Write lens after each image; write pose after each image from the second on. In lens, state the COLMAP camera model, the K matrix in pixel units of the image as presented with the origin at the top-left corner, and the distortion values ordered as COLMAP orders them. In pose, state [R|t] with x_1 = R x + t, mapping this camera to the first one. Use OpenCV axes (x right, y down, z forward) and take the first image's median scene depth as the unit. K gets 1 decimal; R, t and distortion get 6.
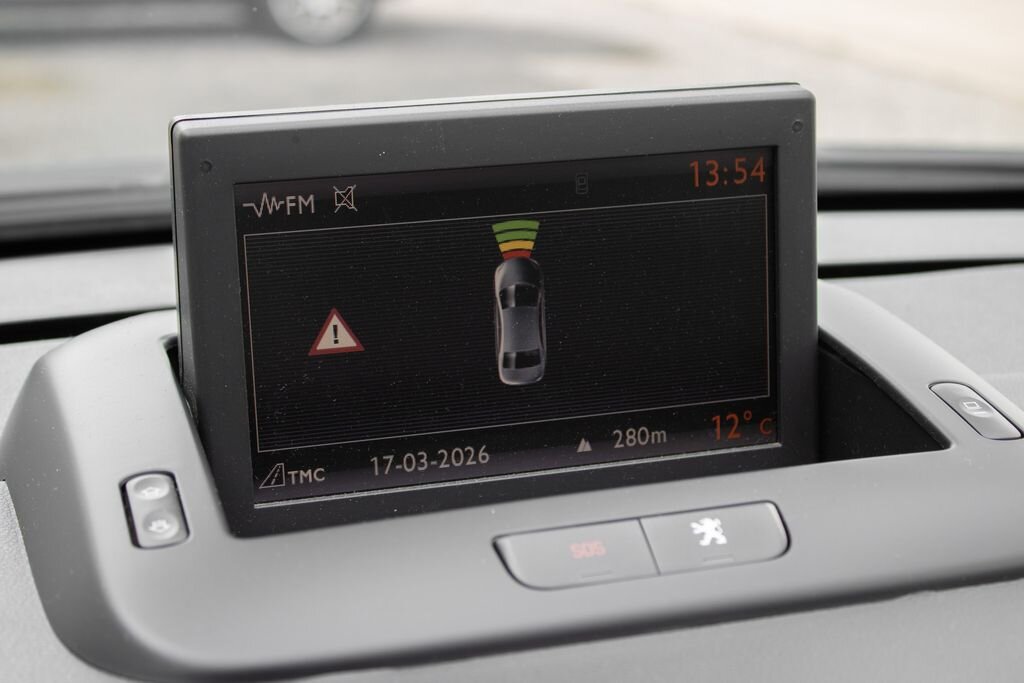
lens RADIAL K [[2010.4, 0, 513.3], [0, 2010.4, 339.6], [0, 0, 1]] dist [0.001486, 0.000000]
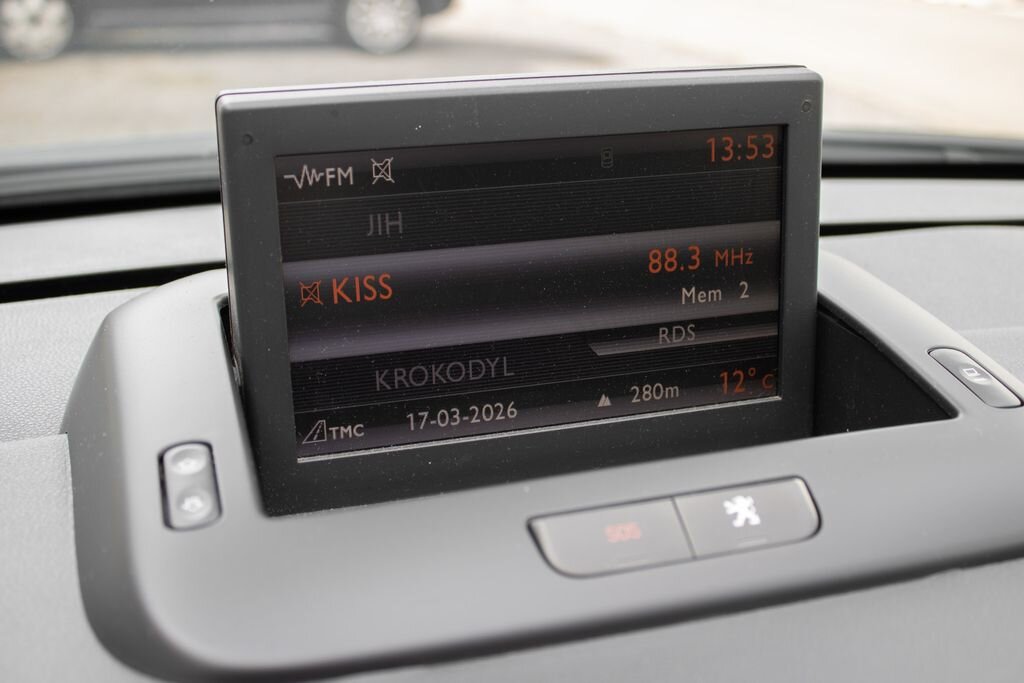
lens RADIAL K [[1276.8, 0, 509.6], [0, 1276.8, 345.9], [0, 0, 1]] dist [-0.076052, 0.000000]
pose [[0.999963, 0.008366, 0.001958, -0.018056], [-0.008492, 0.997024, 0.076623, -0.030125], [-0.001311, -0.076637, 0.997058, 0.327247]]
